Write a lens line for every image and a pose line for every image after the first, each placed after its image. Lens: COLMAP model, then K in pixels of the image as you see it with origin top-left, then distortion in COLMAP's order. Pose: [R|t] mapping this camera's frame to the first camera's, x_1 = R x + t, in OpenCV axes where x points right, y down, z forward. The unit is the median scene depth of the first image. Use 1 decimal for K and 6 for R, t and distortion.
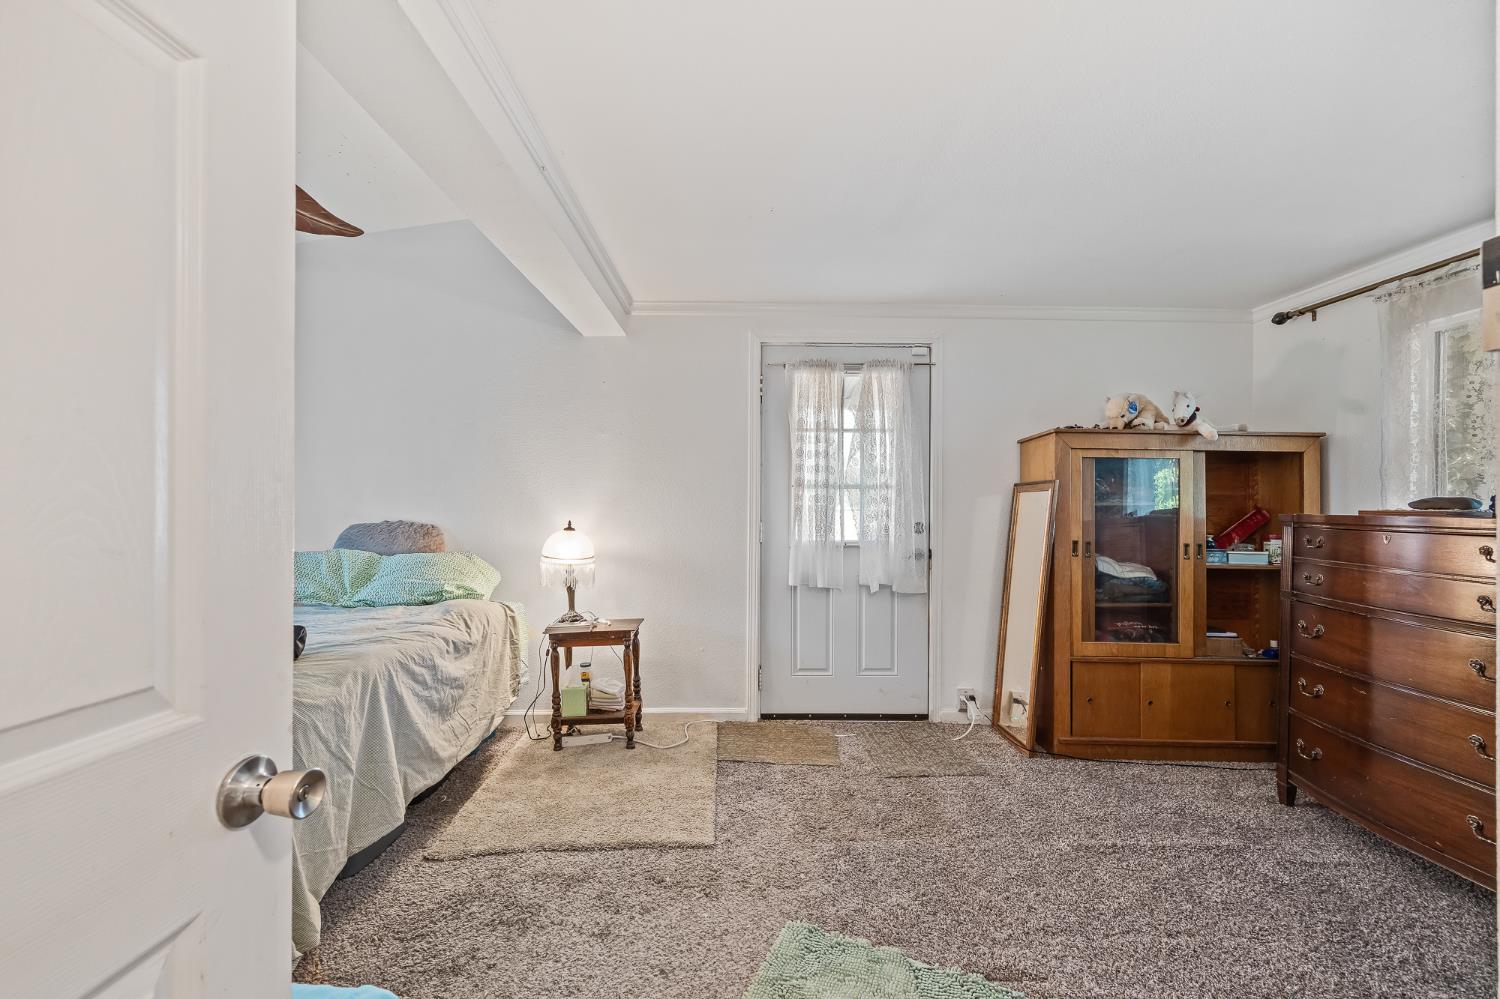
lens RADIAL K [[585.7, 0, 741.4], [0, 585.7, 506.9], [0, 0, 1]] dist [0.000472, 0.000138]
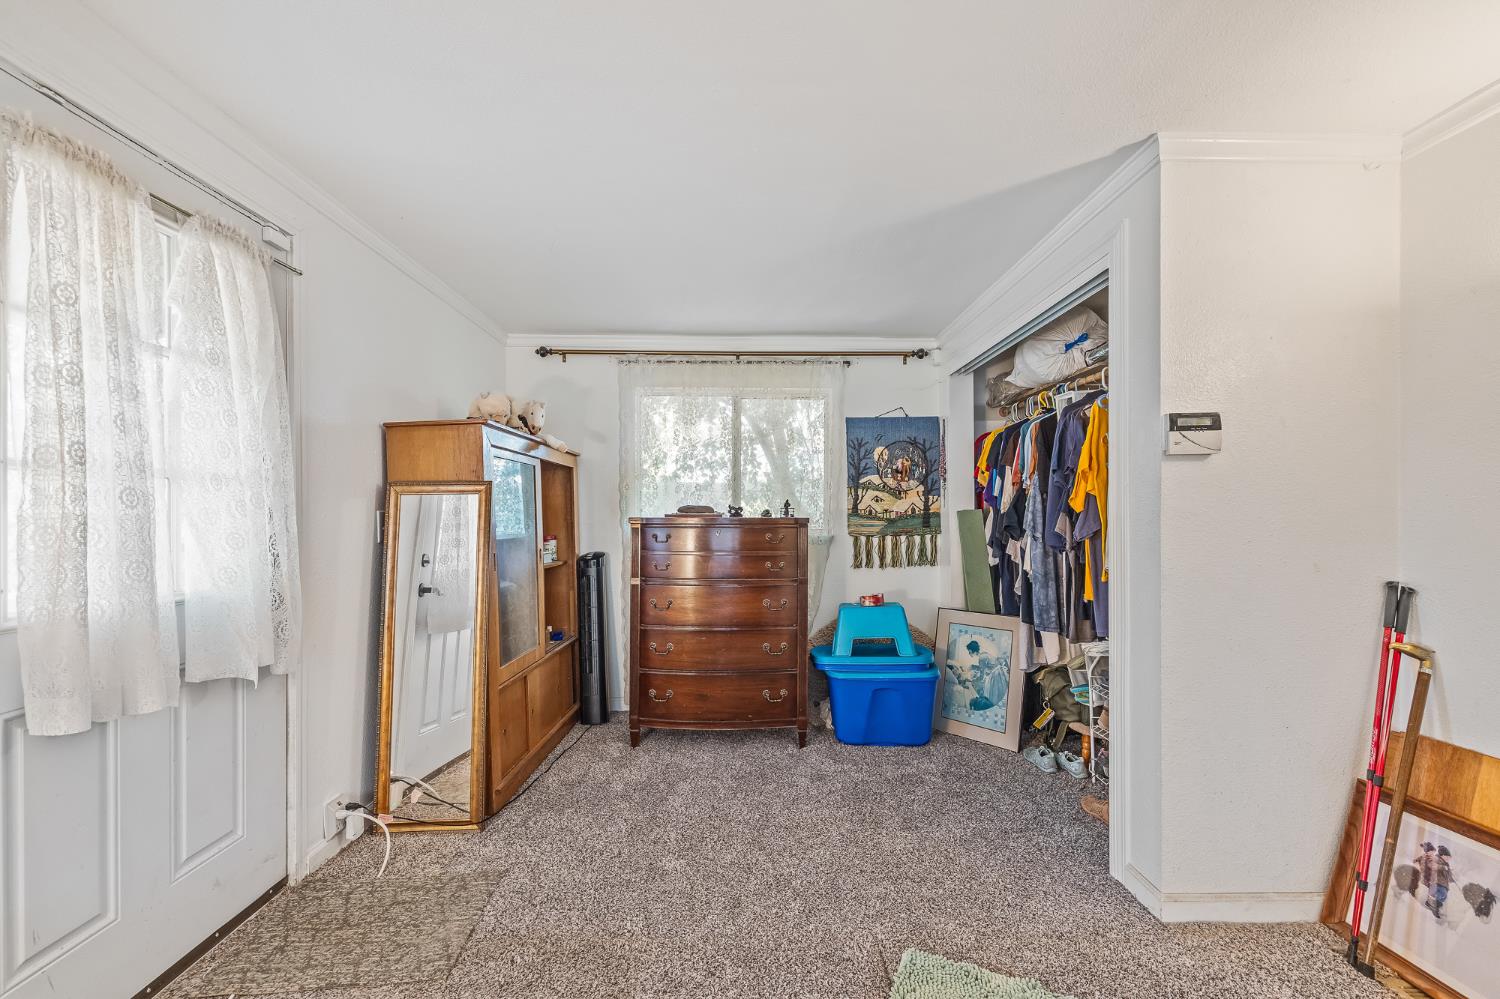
lens RADIAL K [[598.2, 0, 771.9], [0, 598.2, 517.1], [0, 0, 1]] dist [-0.002071, 0.000846]
pose [[-0.000121, -0.014426, 0.999896, -0.284312], [0.012060, 0.999823, 0.014426, -0.002886], [-0.999927, 0.012061, 0.000053, 0.551415]]
